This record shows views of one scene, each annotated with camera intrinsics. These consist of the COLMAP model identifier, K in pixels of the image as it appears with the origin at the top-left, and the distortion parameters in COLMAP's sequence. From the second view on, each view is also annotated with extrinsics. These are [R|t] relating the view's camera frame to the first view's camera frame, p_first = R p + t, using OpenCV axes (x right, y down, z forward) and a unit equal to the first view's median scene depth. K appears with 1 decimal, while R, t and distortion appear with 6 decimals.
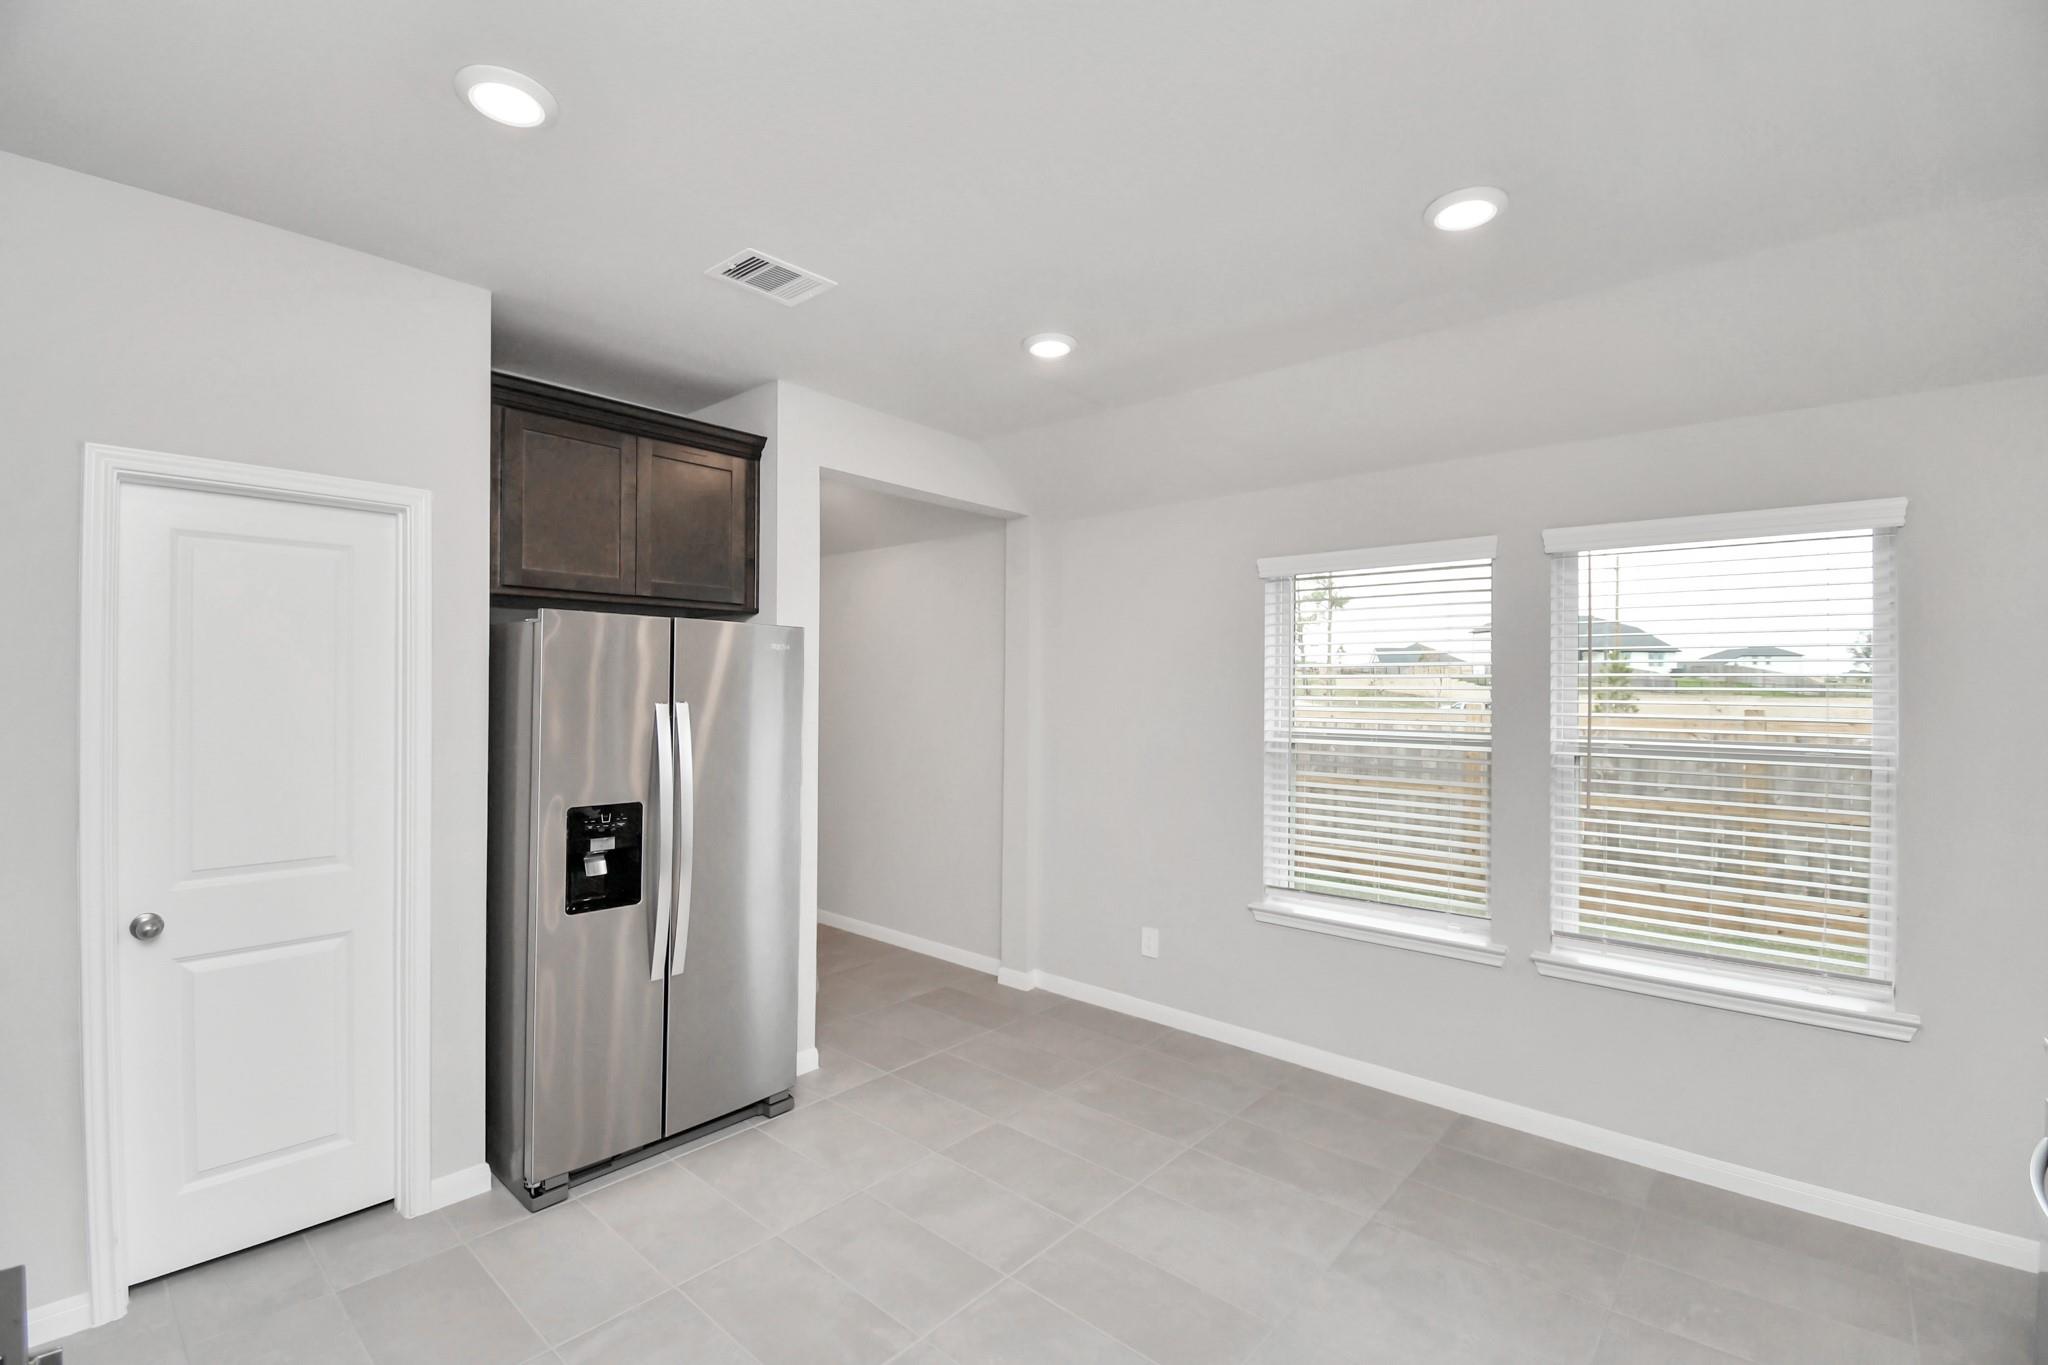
lens RADIAL K [[878.0, 0, 1034.2], [0, 878.0, 675.7], [0, 0, 1]] dist [-0.025582, -0.000125]
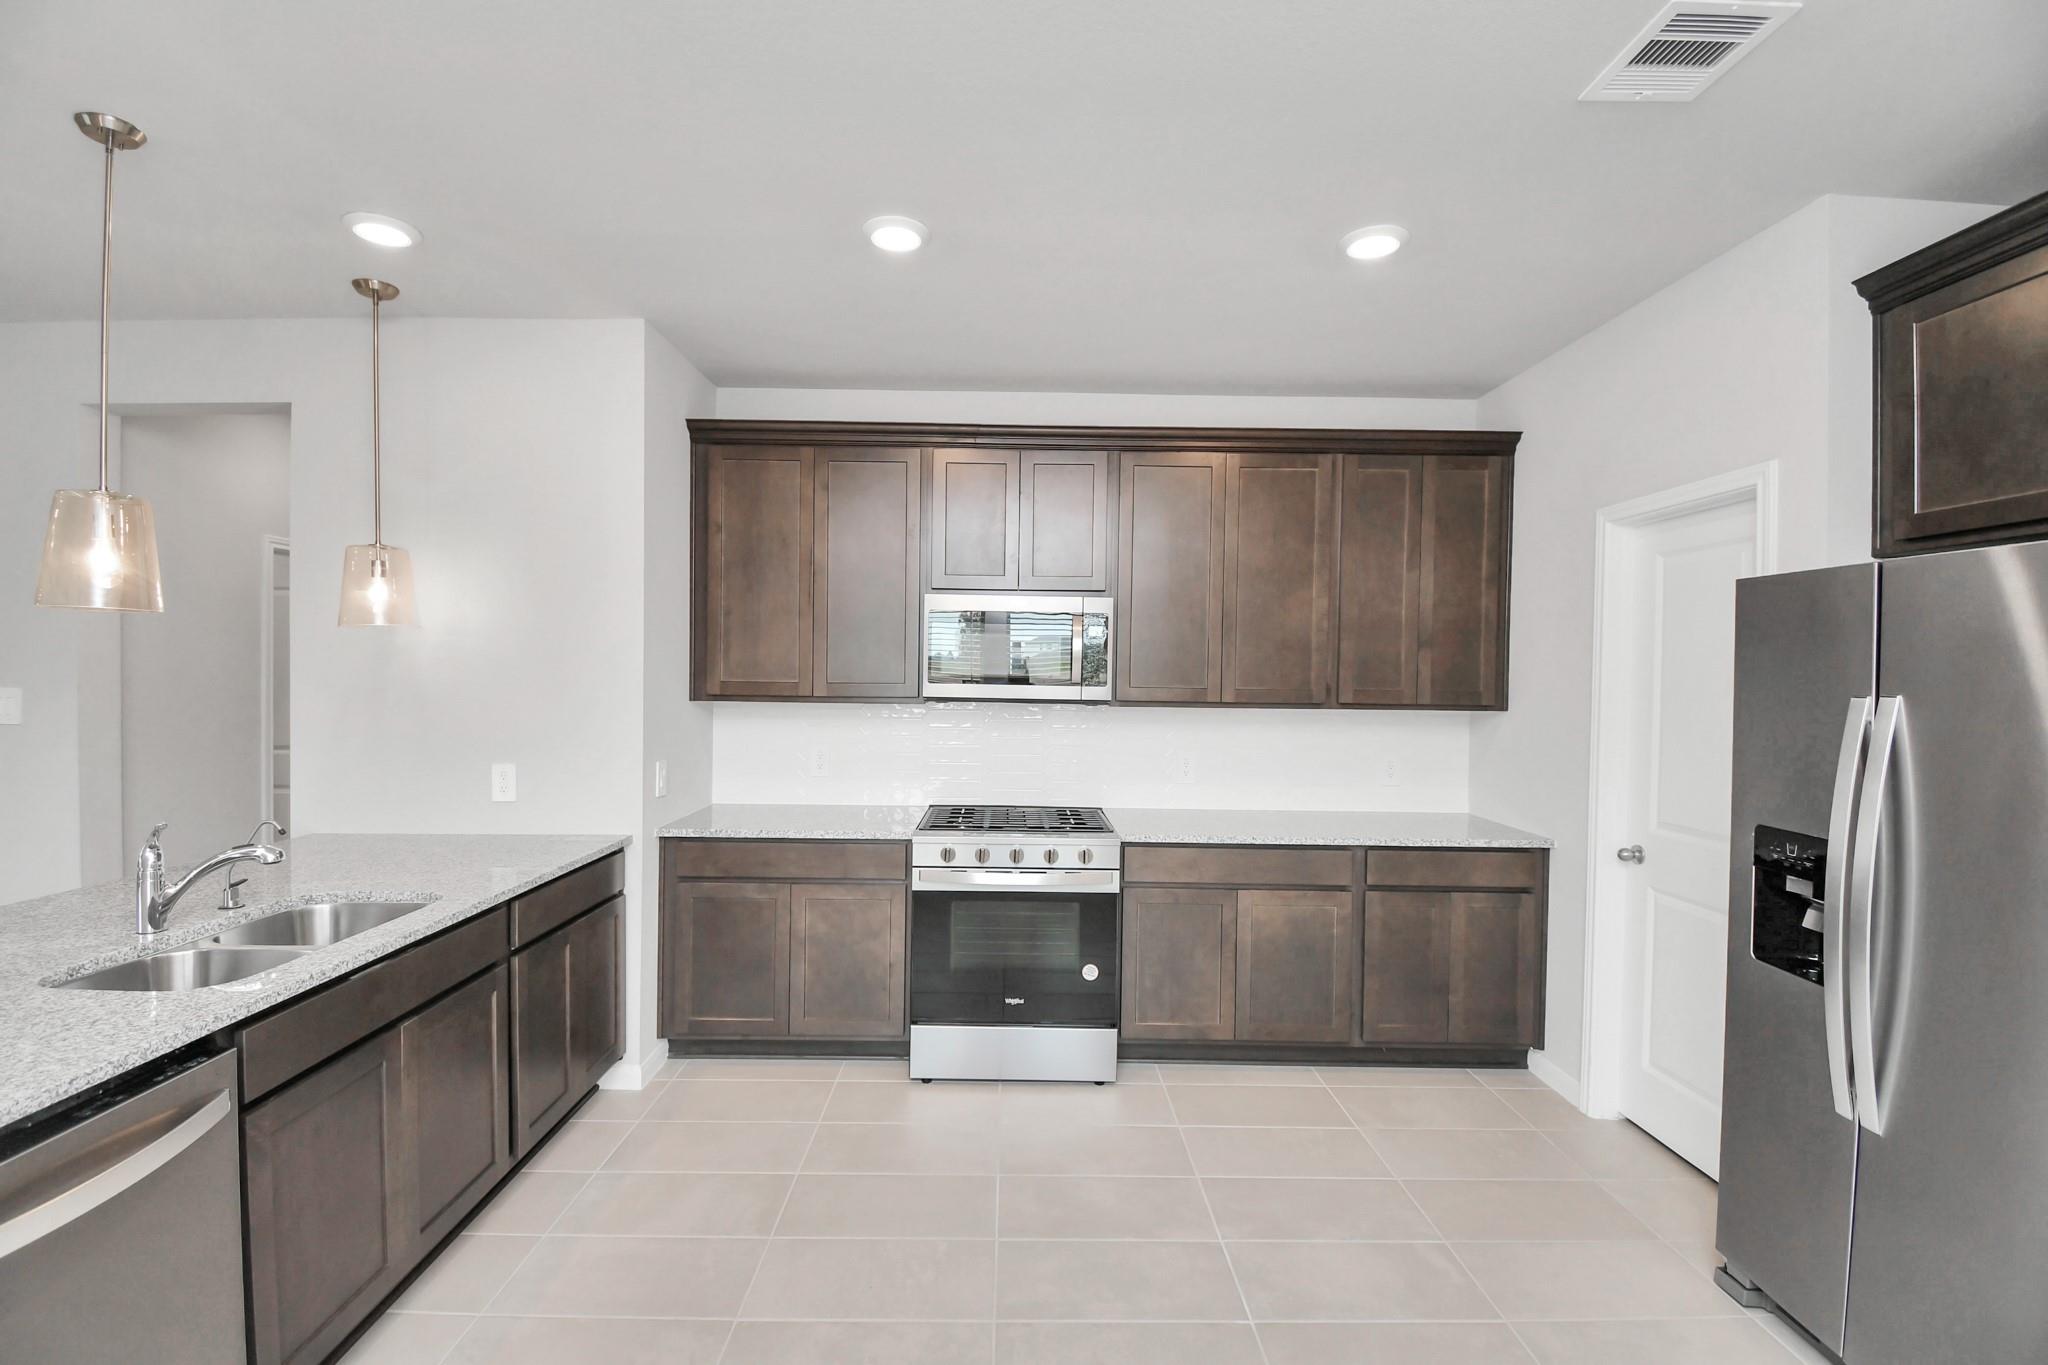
lens RADIAL K [[894.6, 0, 1014.4], [0, 894.6, 685.2], [0, 0, 1]] dist [0.022593, -0.028061]
pose [[-0.743827, -0.007886, -0.668326, 0.484464], [-0.008801, 0.999959, -0.002003, 0.028927], [0.668315, 0.004392, -0.743866, 1.063998]]
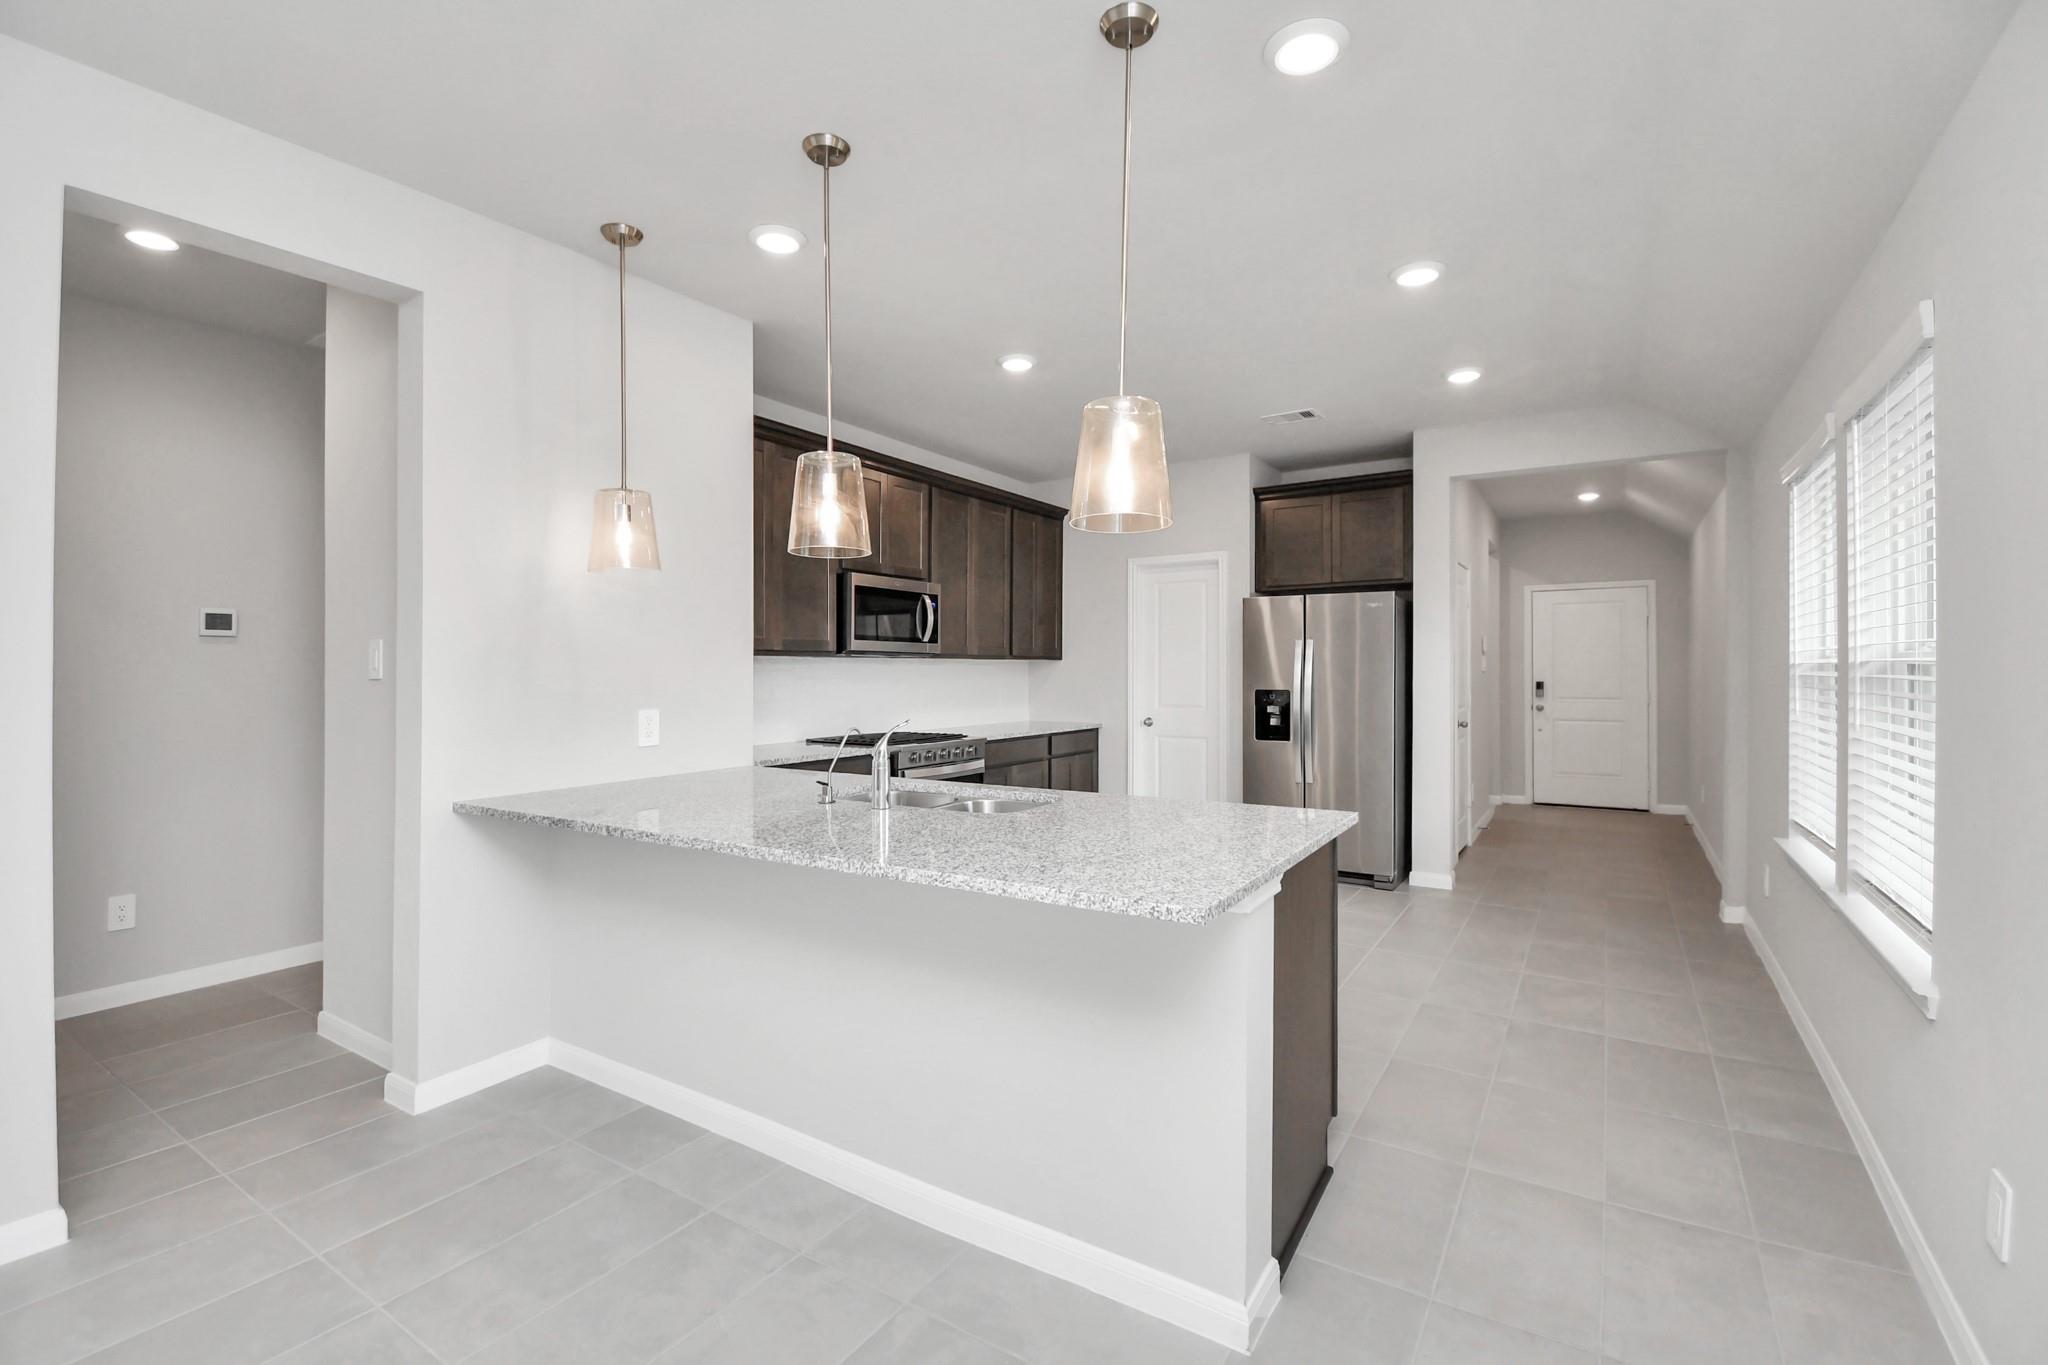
lens RADIAL K [[910.4, 0, 1017.4], [0, 910.4, 670.0], [0, 0, 1]] dist [0.017133, -0.000084]
pose [[0.150873, -0.008378, -0.988518, 1.474534], [0.019031, 0.999803, -0.005569, 0.096592], [0.988370, -0.017972, 0.151002, 0.073853]]
